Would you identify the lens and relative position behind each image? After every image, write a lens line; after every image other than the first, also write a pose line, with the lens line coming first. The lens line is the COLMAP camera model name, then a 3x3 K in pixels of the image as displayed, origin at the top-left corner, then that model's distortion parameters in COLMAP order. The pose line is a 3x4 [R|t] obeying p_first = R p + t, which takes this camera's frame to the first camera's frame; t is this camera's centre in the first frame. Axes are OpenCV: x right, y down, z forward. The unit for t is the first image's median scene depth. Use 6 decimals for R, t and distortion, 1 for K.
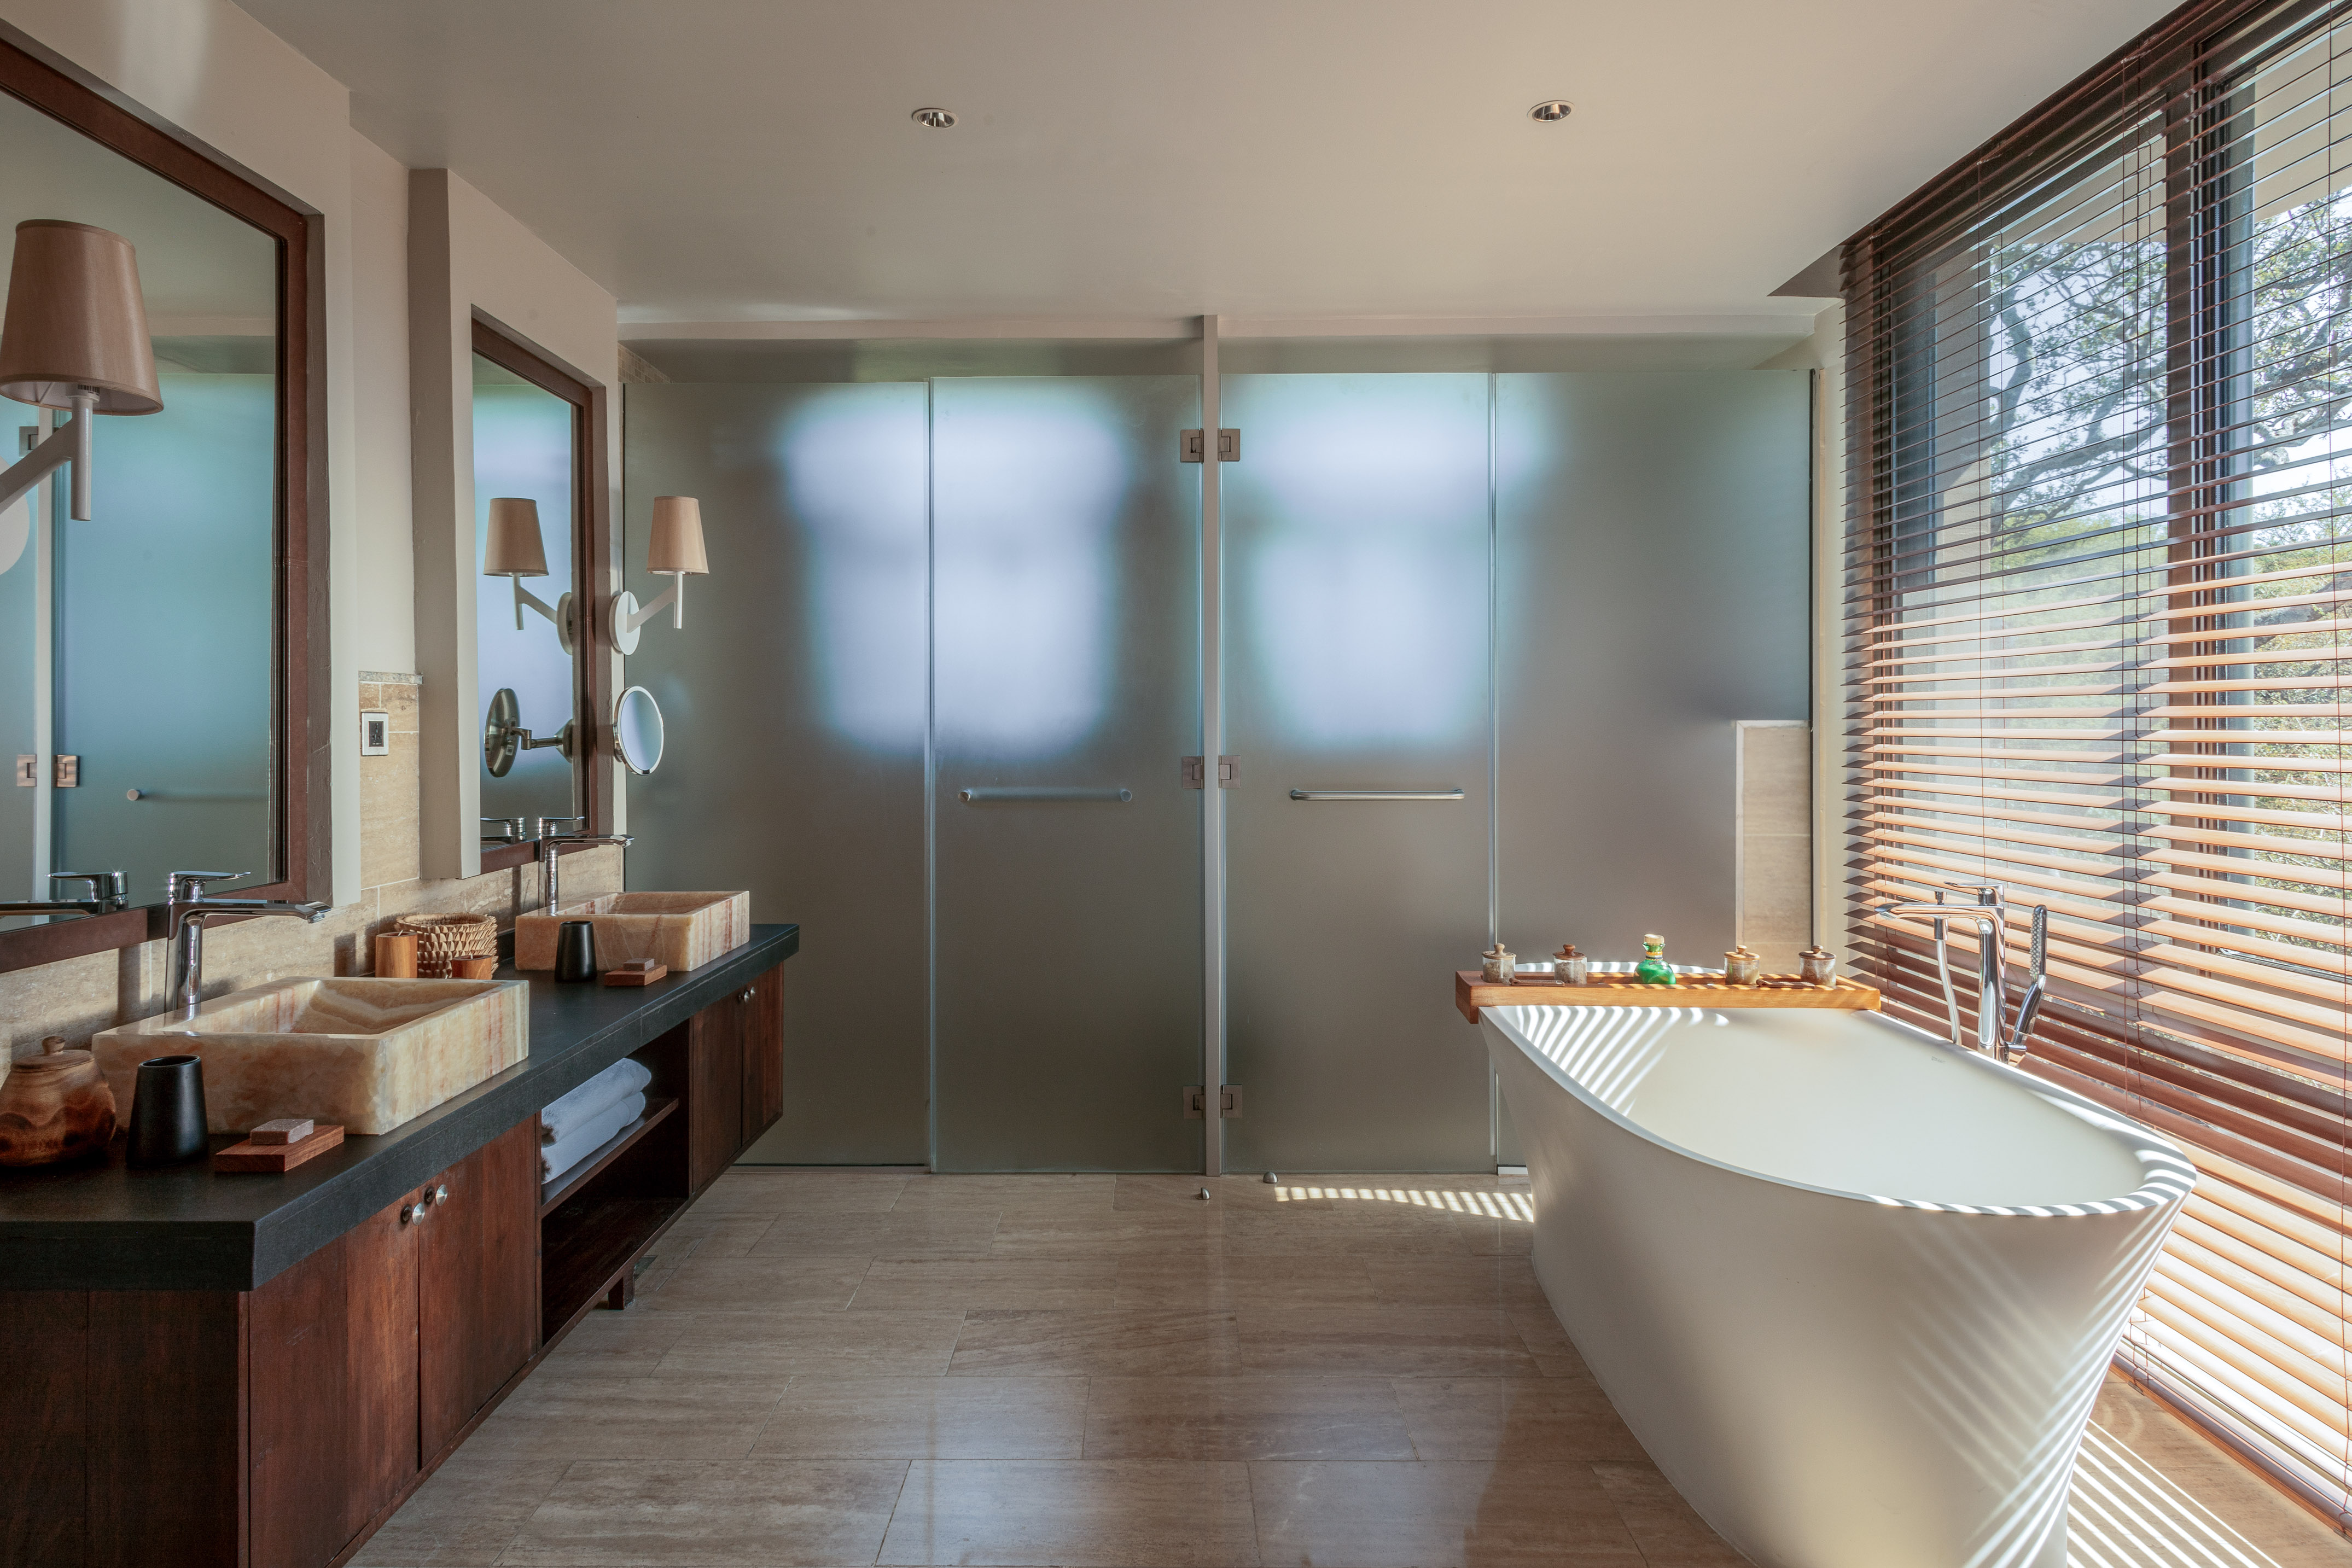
lens RADIAL K [[1348.0, 0, 1172.6], [0, 1348.0, 735.1], [0, 0, 1]] dist [0.001668, 0.000016]
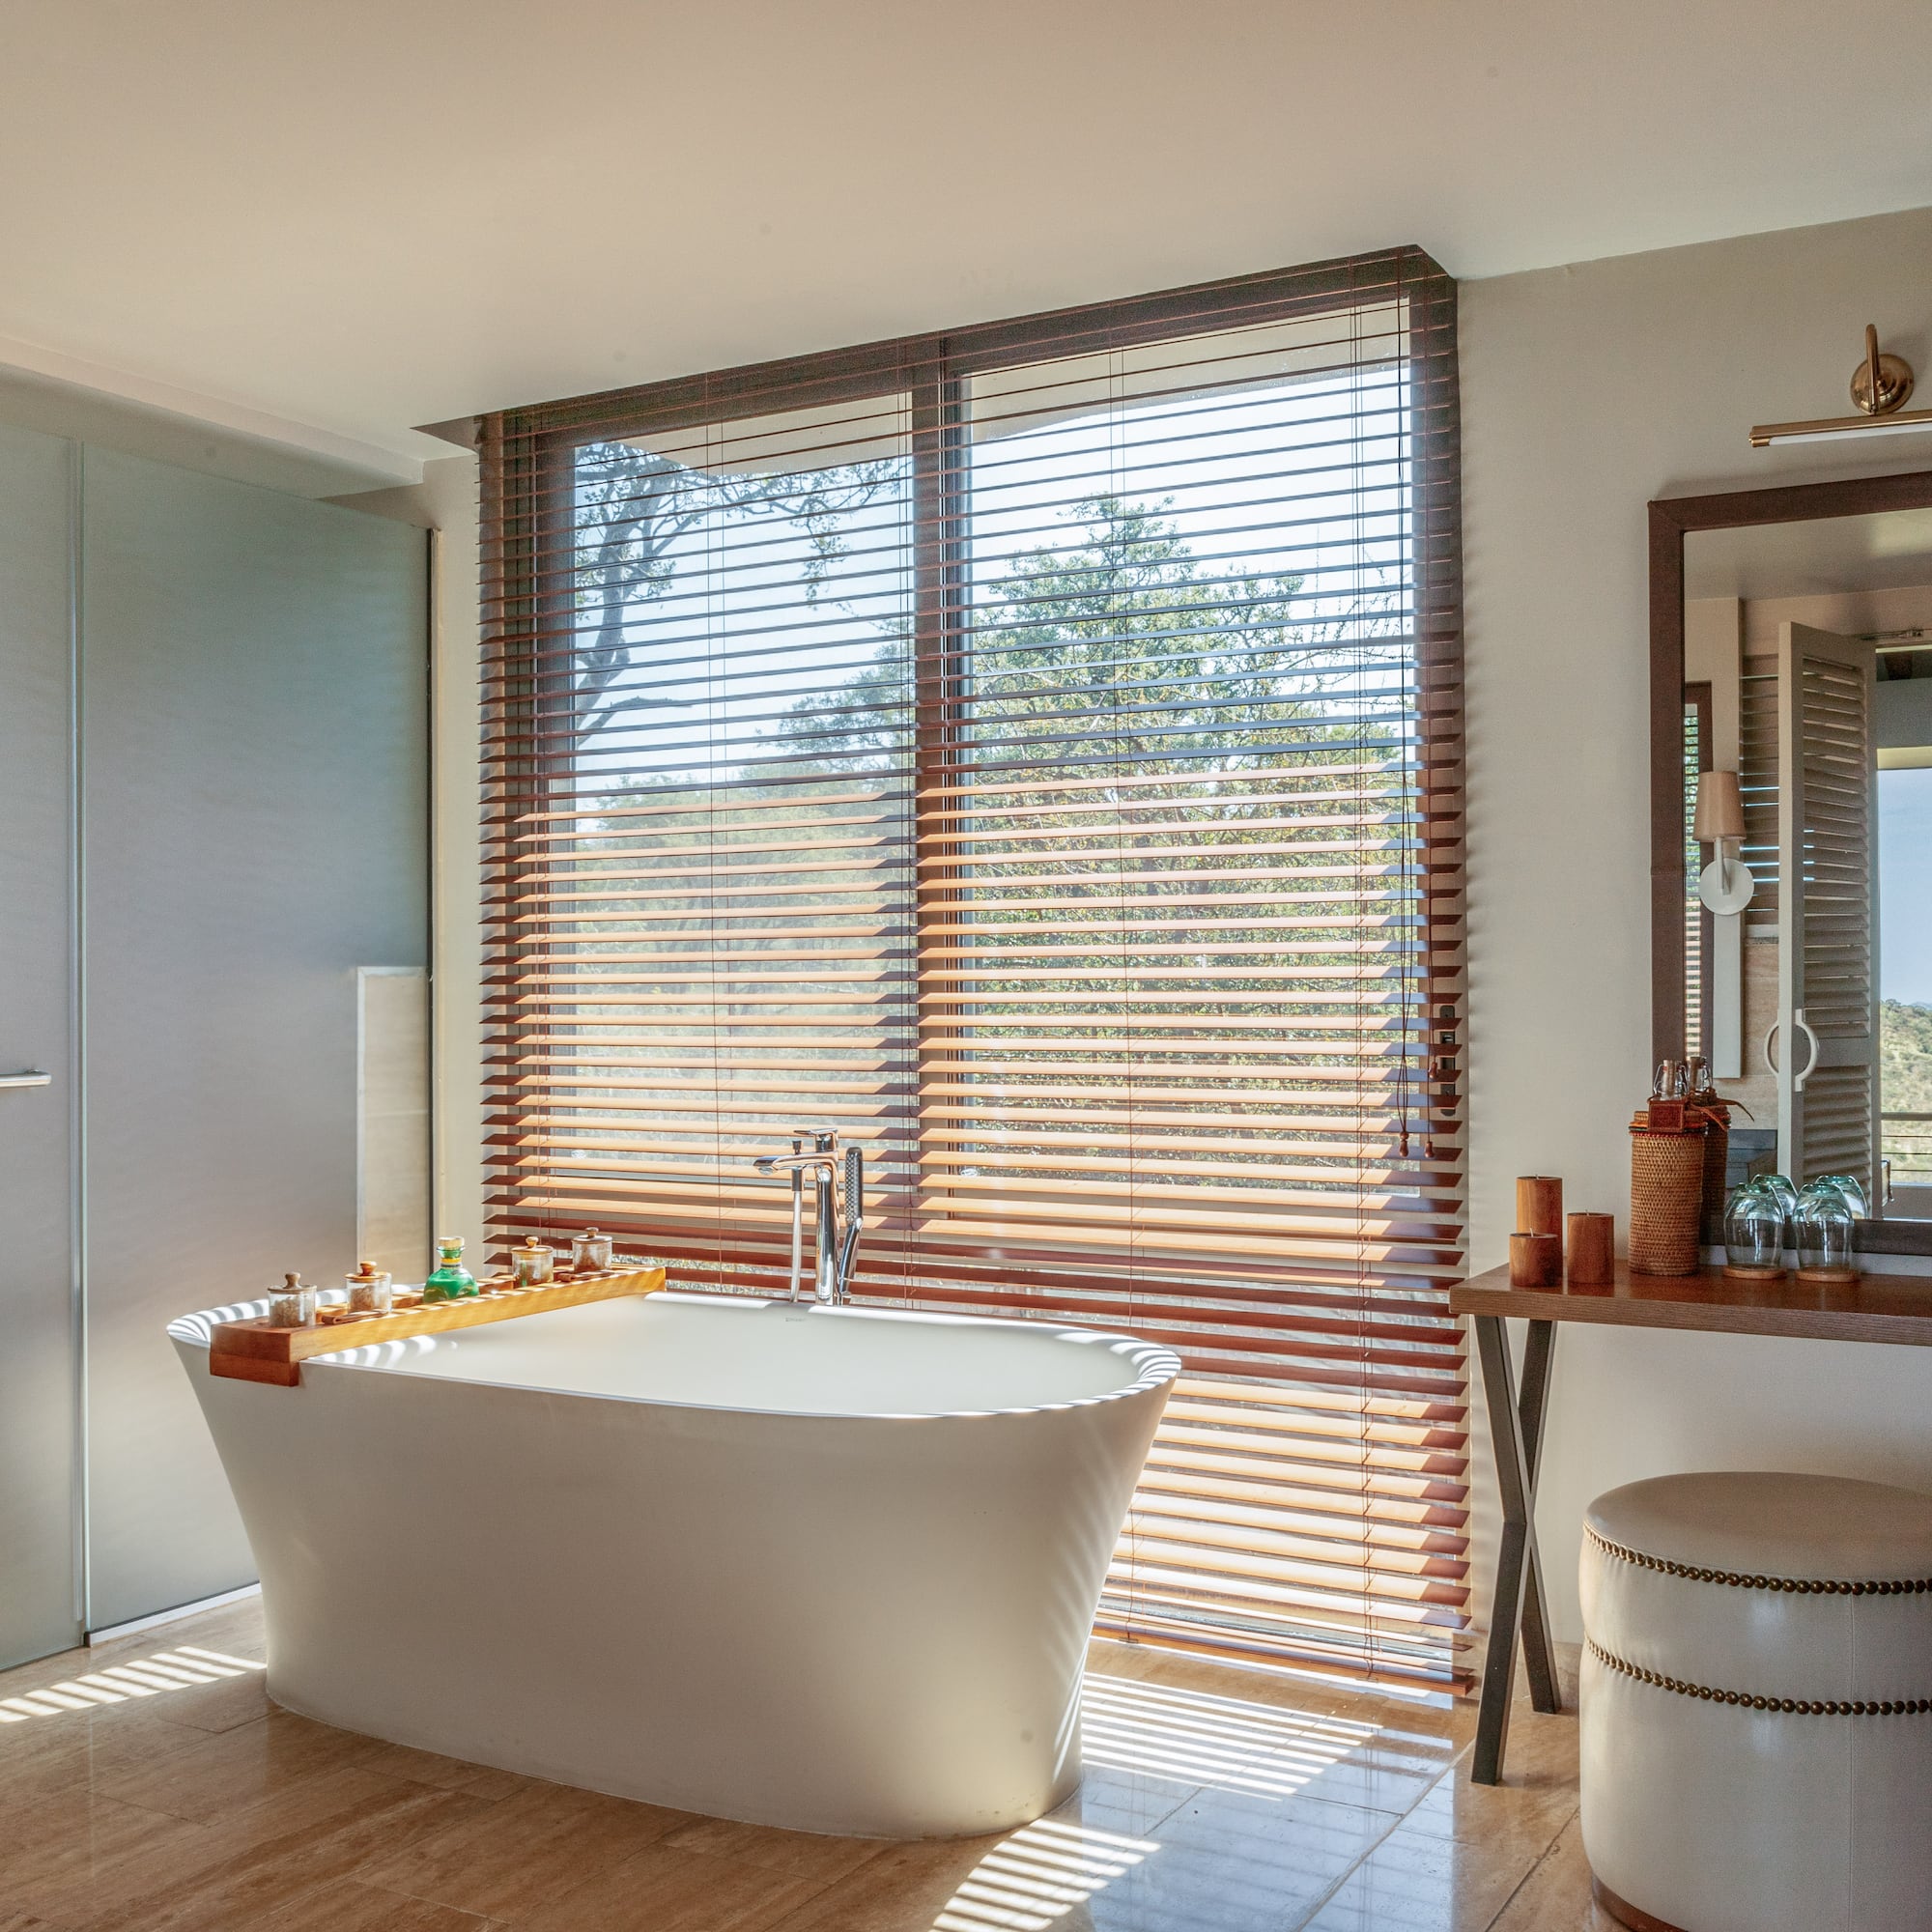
lens RADIAL K [[2095.3, 0, 966.0], [0, 2095.3, 966.0], [0, 0, 1]] dist [-0.106331, 0.142280]
pose [[0.488671, 0.005214, 0.872453, -0.543696], [0.013796, 0.999811, -0.013702, 0.012451], [-0.872359, 0.018732, 0.488506, 0.150552]]
